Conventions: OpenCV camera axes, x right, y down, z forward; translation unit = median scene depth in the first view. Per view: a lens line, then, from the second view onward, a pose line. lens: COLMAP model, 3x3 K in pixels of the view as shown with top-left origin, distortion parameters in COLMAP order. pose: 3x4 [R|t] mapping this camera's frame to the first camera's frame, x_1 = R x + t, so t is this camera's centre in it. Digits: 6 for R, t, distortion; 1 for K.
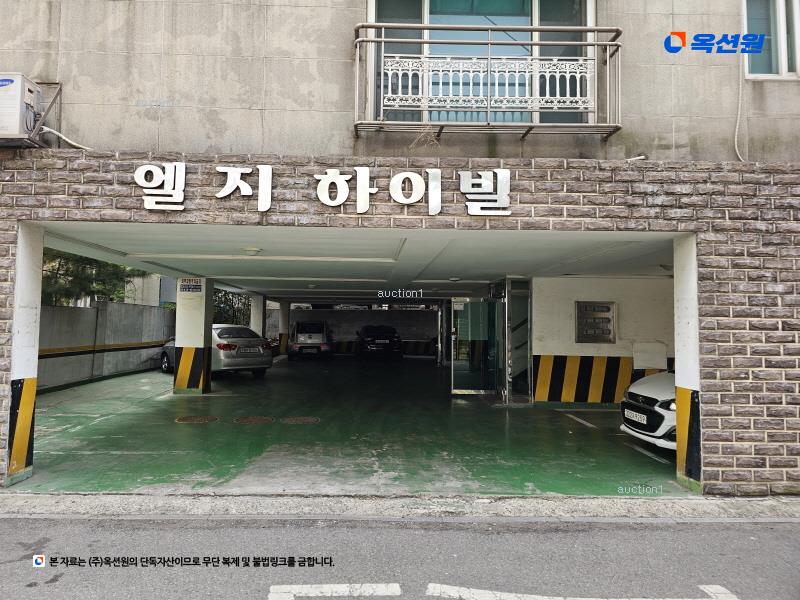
lens RADIAL K [[537.7, 0, 388.2], [0, 537.7, 295.4], [0, 0, 1]] dist [0.067316, -0.058469]
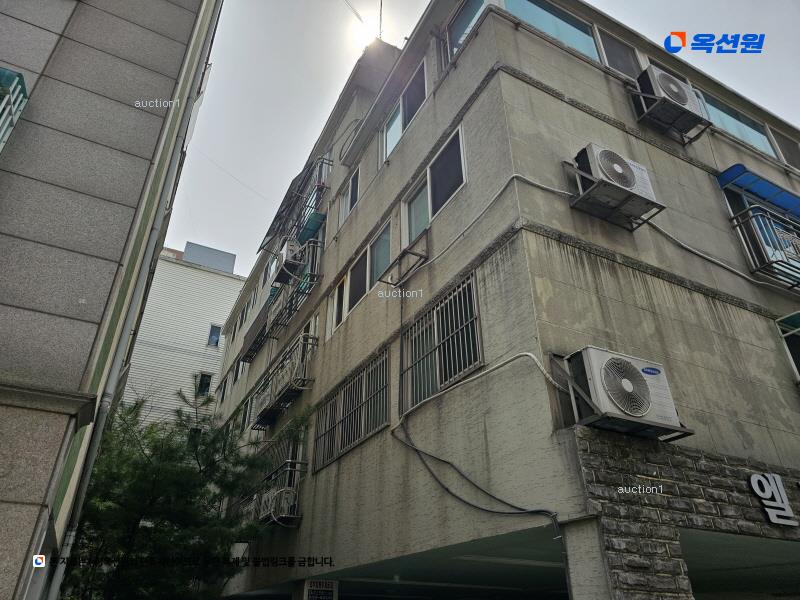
lens RADIAL K [[537.7, 0, 388.2], [0, 537.7, 295.4], [0, 0, 1]] dist [0.067316, -0.058469]
pose [[0.899265, 0.227126, 0.373814, -1.439812], [-0.023352, 0.878328, -0.477487, -0.036946], [-0.436781, 0.420658, 0.795153, 0.370101]]
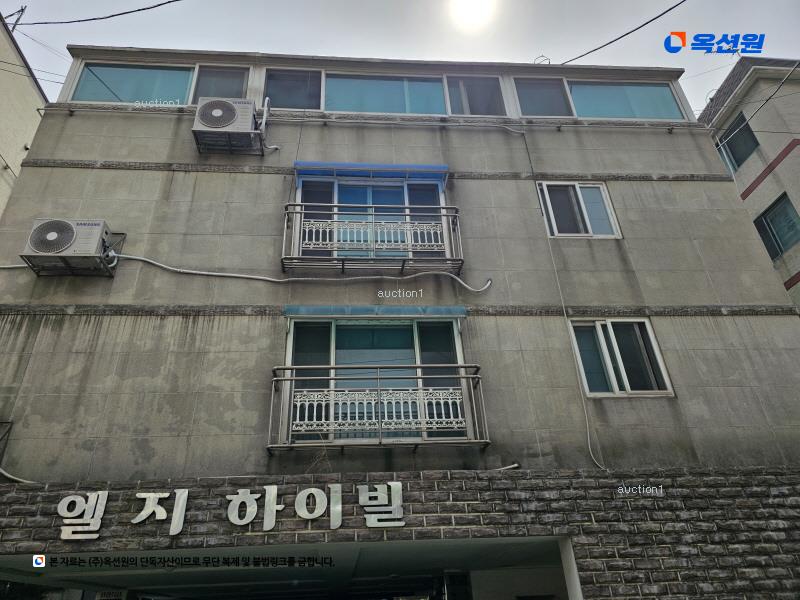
lens RADIAL K [[537.7, 0, 388.2], [0, 537.7, 295.4], [0, 0, 1]] dist [0.067316, -0.058469]
pose [[0.997183, -0.017375, 0.072965, 0.118743], [0.049255, 0.885339, -0.462330, -0.052752], [-0.056566, 0.464621, 0.883701, -0.199676]]
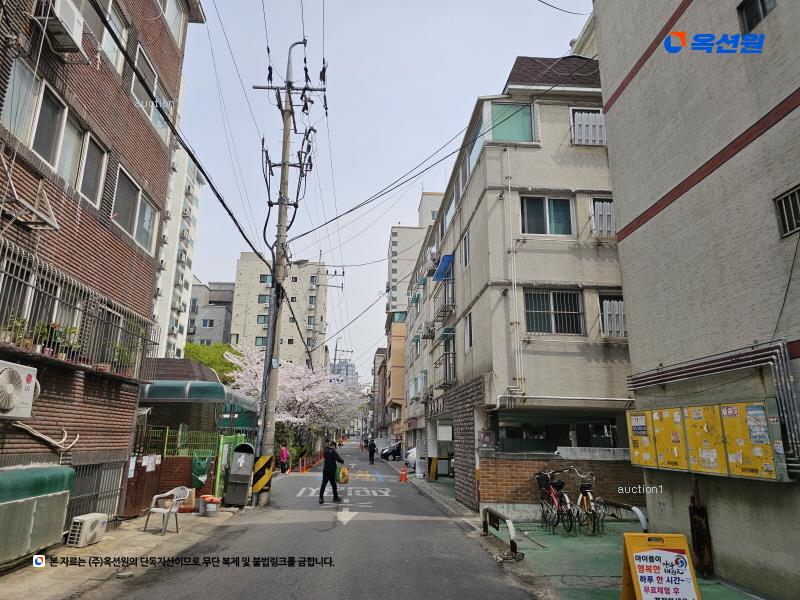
lens RADIAL K [[537.7, 0, 388.2], [0, 537.7, 295.4], [0, 0, 1]] dist [0.067316, -0.058469]
pose [[0.025877, -0.270093, -0.962486, 3.817850], [0.044554, 0.962164, -0.268805, 0.060762], [0.998672, -0.035927, 0.036931, 0.536059]]
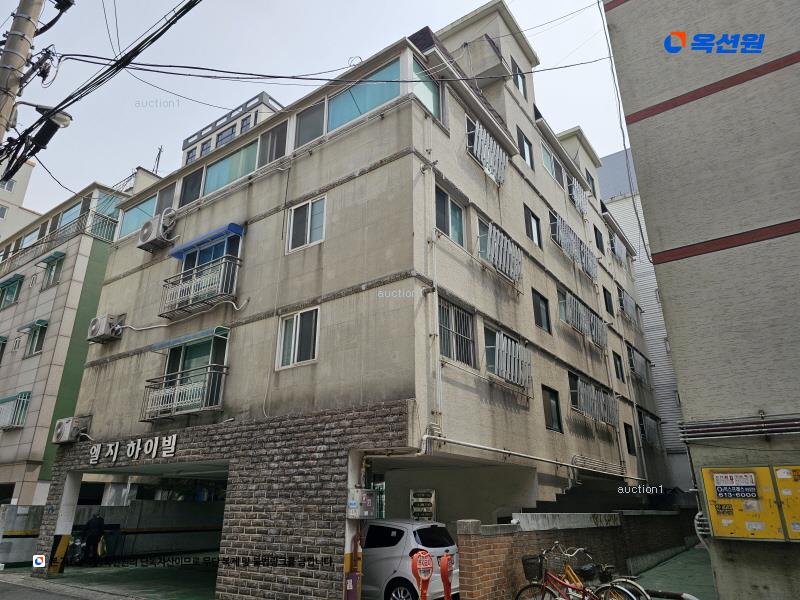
lens RADIAL K [[537.7, 0, 388.2], [0, 537.7, 295.4], [0, 0, 1]] dist [0.067316, -0.058469]
pose [[0.791304, -0.230293, -0.566394, 2.294806], [0.038679, 0.943355, -0.329524, -0.001455], [0.610198, 0.238846, 0.755388, -0.291577]]
